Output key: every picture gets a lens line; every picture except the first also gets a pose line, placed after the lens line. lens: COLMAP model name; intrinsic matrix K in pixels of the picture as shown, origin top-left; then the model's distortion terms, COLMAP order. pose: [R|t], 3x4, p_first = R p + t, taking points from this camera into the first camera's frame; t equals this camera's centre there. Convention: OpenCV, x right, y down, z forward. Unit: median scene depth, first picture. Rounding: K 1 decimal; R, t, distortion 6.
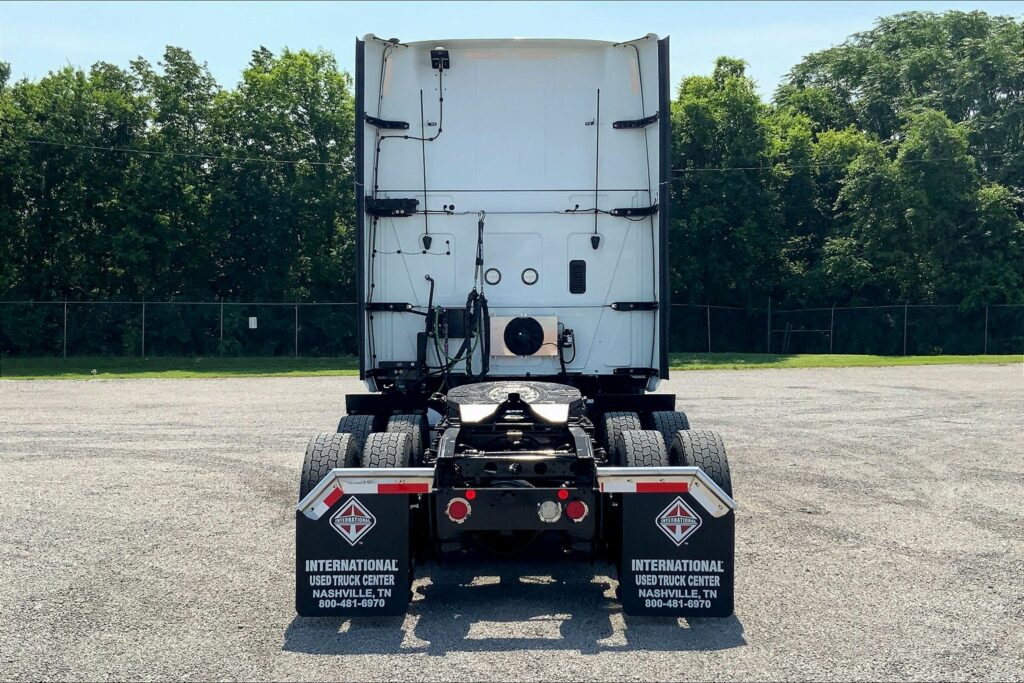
lens RADIAL K [[1205.1, 0, 483.6], [0, 1205.1, 352.5], [0, 0, 1]] dist [0.060840, 0.000000]
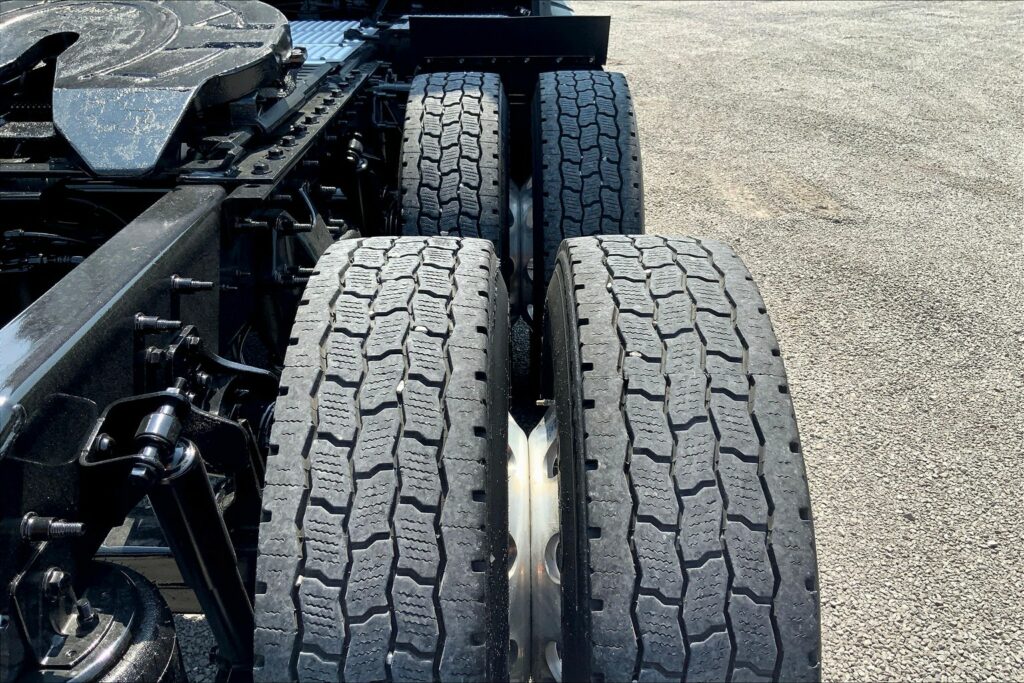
lens RADIAL K [[859.1, 0, 529.6], [0, 859.1, 341.4], [0, 0, 1]] dist [0.071725, -0.136633]
pose [[0.999140, -0.008028, 0.040679, 0.104680], [-0.010173, 0.903632, 0.428188, 0.007703], [-0.040196, -0.428233, 0.902774, 0.607752]]
